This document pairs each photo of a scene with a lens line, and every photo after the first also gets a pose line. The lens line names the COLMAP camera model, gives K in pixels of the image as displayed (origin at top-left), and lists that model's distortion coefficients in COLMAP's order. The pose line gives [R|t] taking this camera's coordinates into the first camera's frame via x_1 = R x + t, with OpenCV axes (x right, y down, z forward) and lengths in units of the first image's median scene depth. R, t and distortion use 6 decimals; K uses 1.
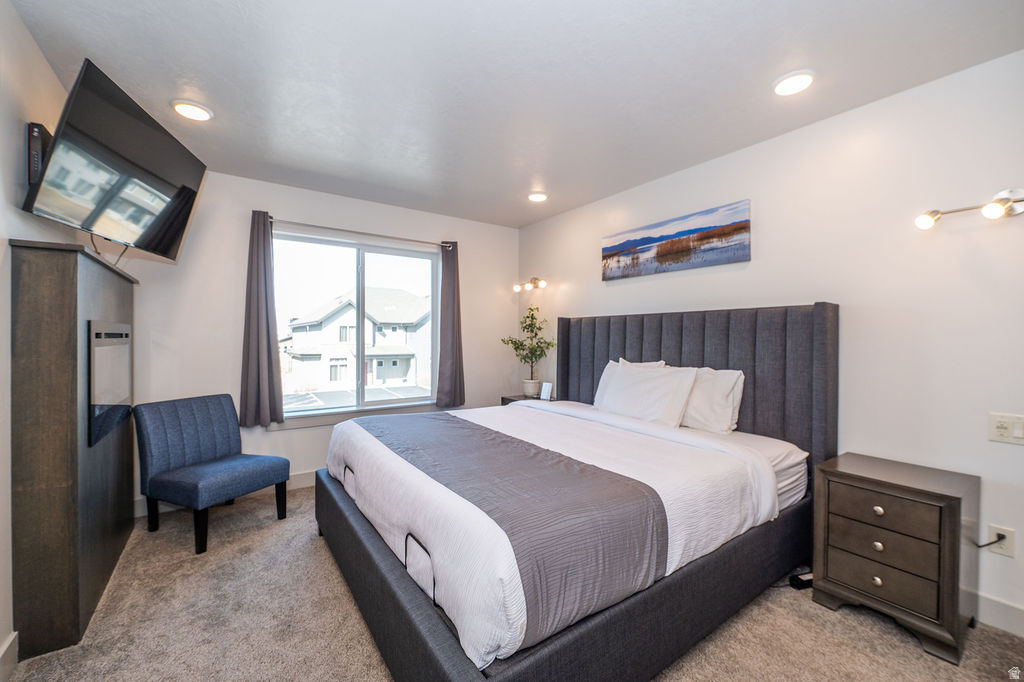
lens RADIAL K [[414.6, 0, 515.5], [0, 414.6, 340.0], [0, 0, 1]] dist [-0.004785, -0.000212]
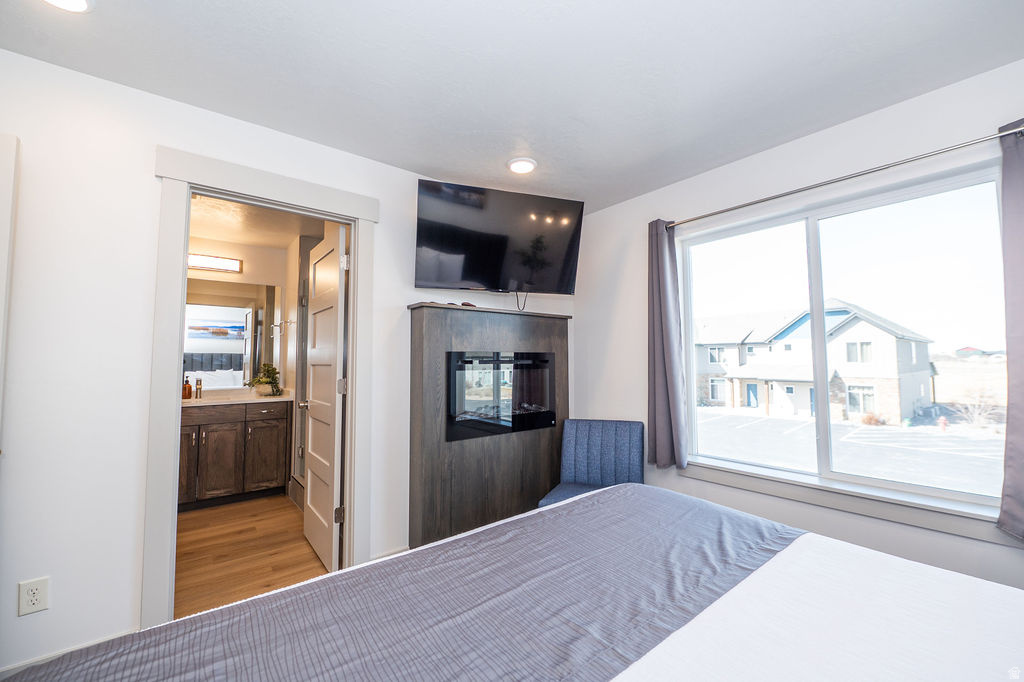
lens RADIAL K [[414.6, 0, 515.5], [0, 414.6, 340.0], [0, 0, 1]] dist [-0.004785, -0.000212]
pose [[0.093408, -0.058178, -0.993927, 0.223805], [-0.000358, 0.998289, -0.058467, -0.003173], [0.995628, 0.005817, 0.093227, 0.602257]]
